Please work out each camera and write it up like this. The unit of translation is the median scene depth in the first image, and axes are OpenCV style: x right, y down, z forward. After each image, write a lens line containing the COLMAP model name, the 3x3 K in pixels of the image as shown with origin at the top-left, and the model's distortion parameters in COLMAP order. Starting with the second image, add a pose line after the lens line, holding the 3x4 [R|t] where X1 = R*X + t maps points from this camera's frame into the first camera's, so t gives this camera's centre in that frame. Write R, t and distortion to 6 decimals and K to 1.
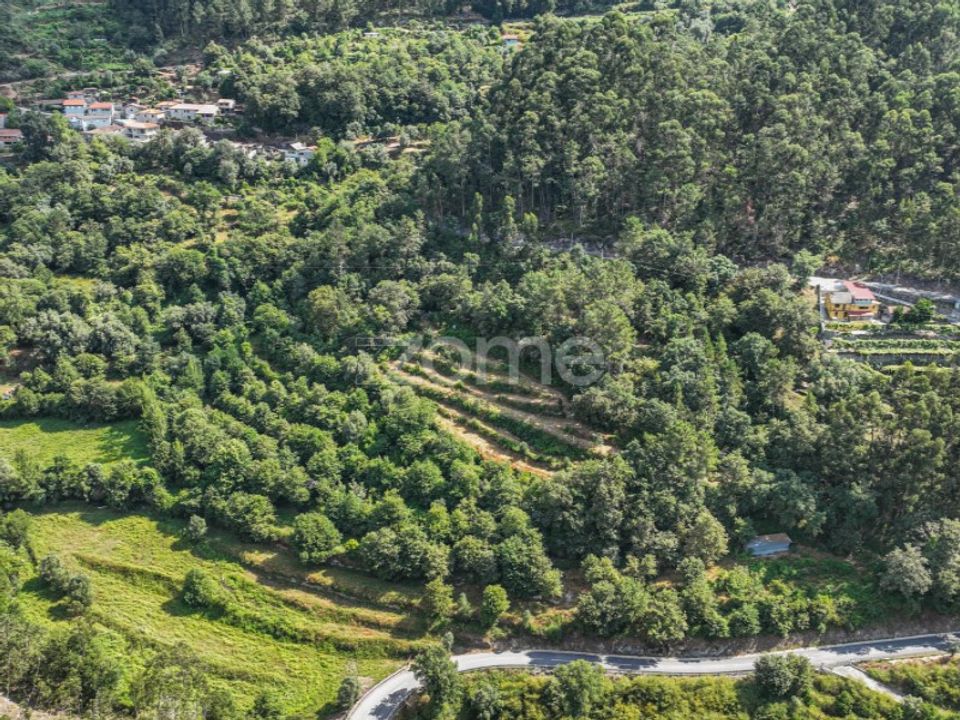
lens RADIAL K [[895.1, 0, 489.2], [0, 895.1, 359.0], [0, 0, 1]] dist [0.012478, -0.011973]
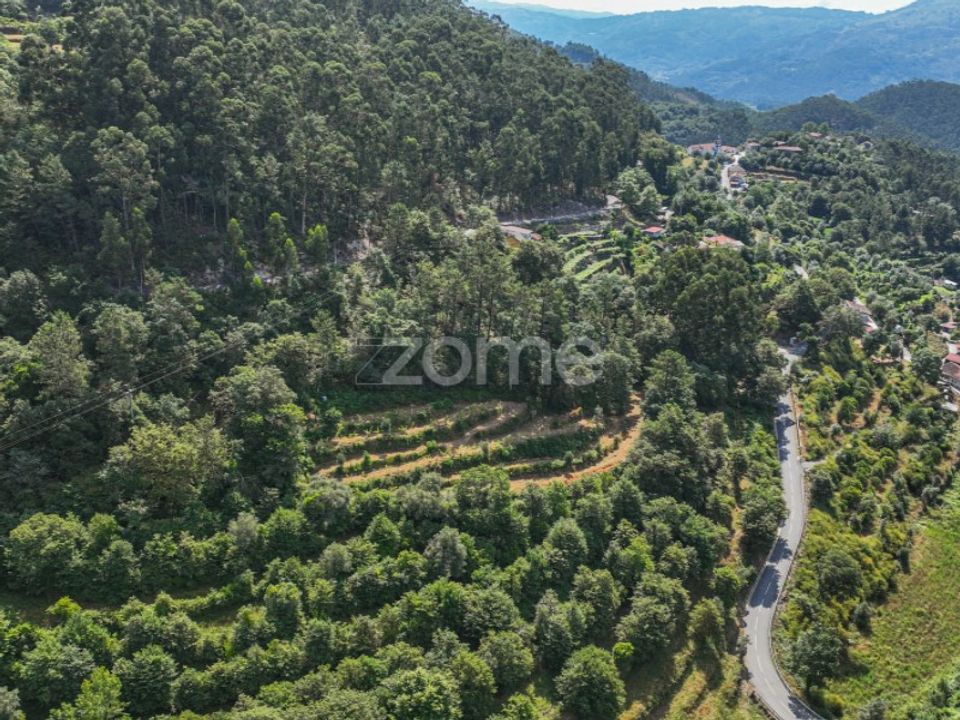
lens RADIAL K [[895.1, 0, 489.2], [0, 895.1, 359.0], [0, 0, 1]] dist [0.012478, -0.011973]
pose [[0.314925, -0.329853, 0.889954, -0.709881], [0.341619, 0.914216, 0.217958, -0.199807], [-0.885504, 0.235385, 0.400594, 0.673389]]
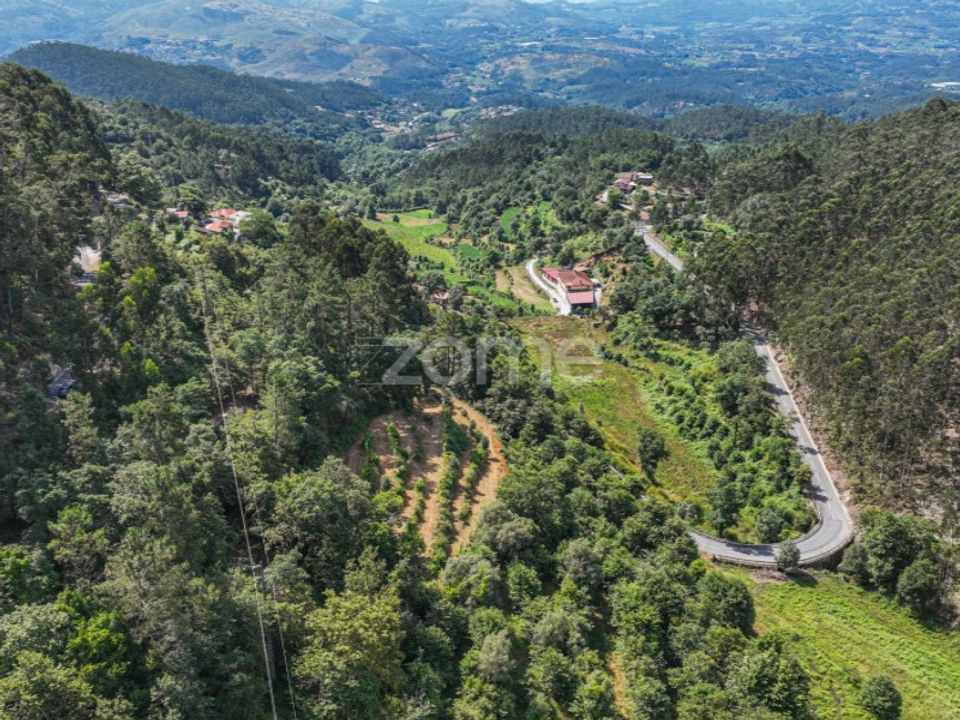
lens RADIAL K [[895.1, 0, 489.2], [0, 895.1, 359.0], [0, 0, 1]] dist [0.012478, -0.011973]
pose [[-0.575725, -0.311931, 0.755804, -0.541613], [0.297839, 0.780854, 0.549144, -0.393900], [-0.761468, 0.541264, -0.356652, 1.205322]]
